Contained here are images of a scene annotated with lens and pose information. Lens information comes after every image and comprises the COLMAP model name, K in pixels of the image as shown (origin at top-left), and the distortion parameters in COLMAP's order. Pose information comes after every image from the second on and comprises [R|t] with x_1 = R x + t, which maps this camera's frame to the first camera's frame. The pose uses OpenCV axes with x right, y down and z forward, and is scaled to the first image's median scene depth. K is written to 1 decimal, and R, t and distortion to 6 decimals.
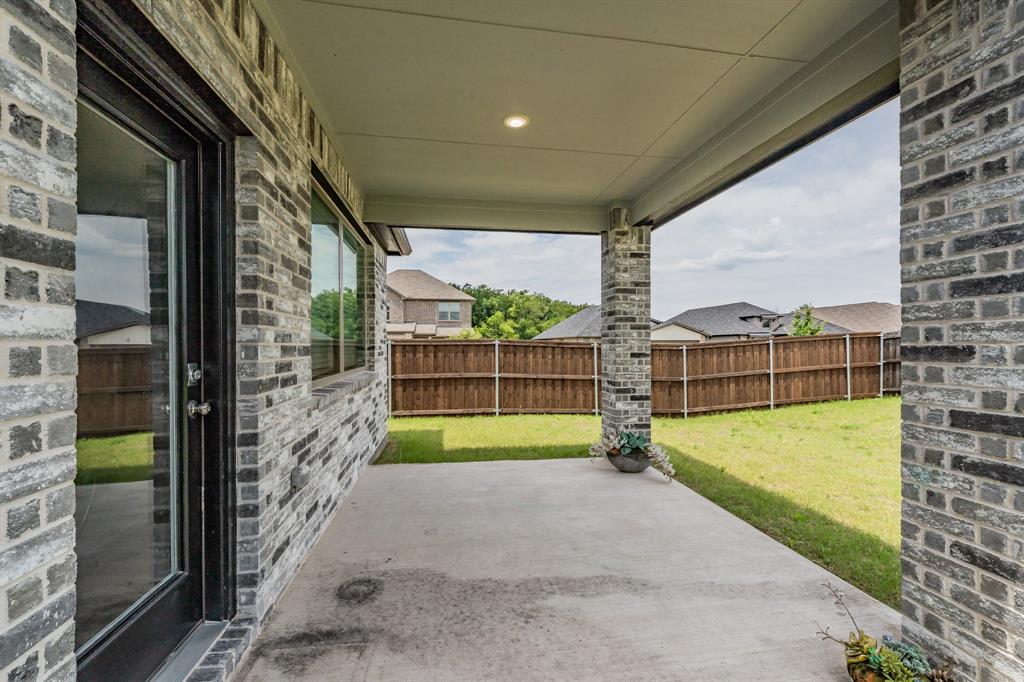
lens RADIAL K [[419.5, 0, 512.4], [0, 419.5, 345.6], [0, 0, 1]] dist [0.000462, -0.000181]
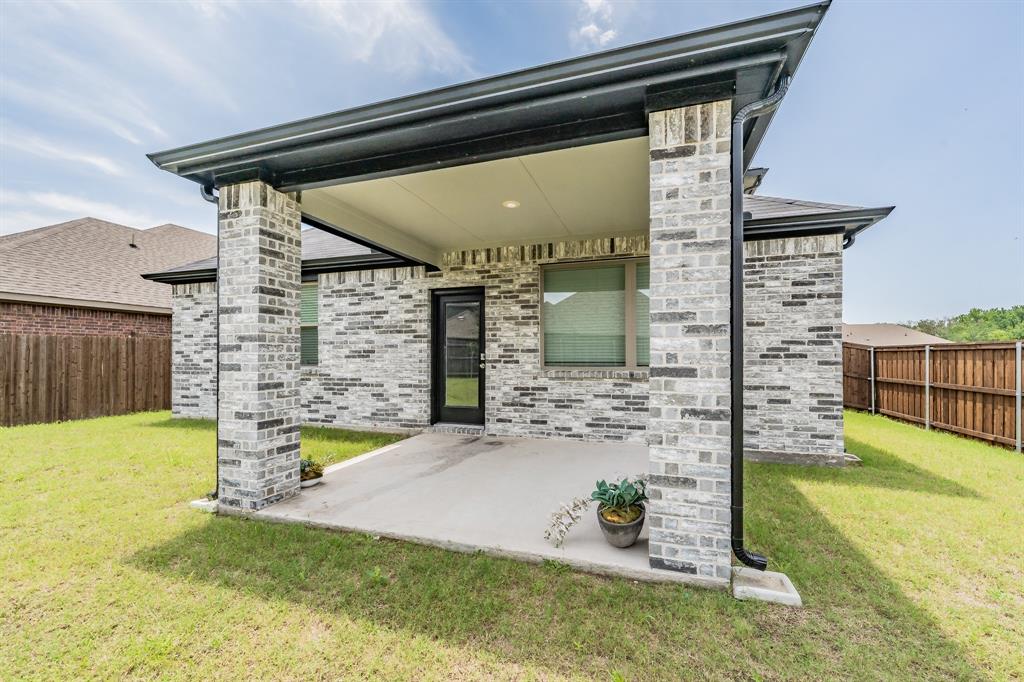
lens RADIAL K [[382.1, 0, 531.8], [0, 382.1, 351.2], [0, 0, 1]] dist [0.000733, -0.000993]
pose [[-0.398676, -0.003795, -0.917084, 0.379057], [0.002114, 0.999985, -0.005058, 0.006659], [0.917089, -0.003955, -0.398662, 0.478865]]
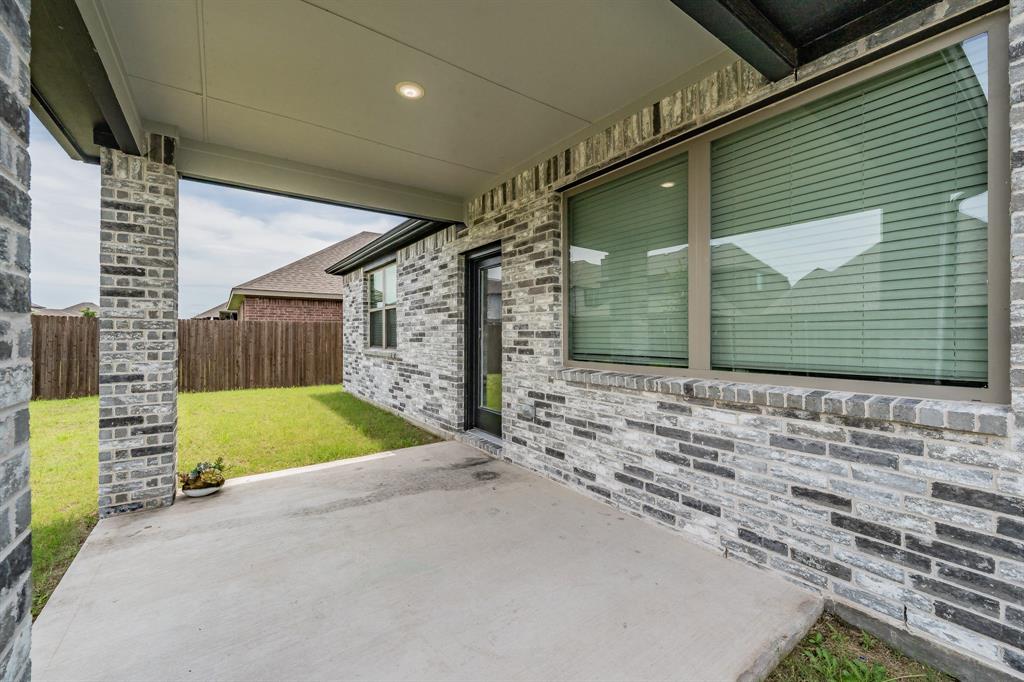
lens RADIAL K [[419.5, 0, 532.6], [0, 419.5, 333.0], [0, 0, 1]] dist [0.000462, -0.000181]
pose [[-0.882492, 0.006975, -0.470276, 0.058678], [0.006270, 0.999976, 0.003067, 0.000666], [0.470286, -0.000242, -0.882514, 0.579259]]
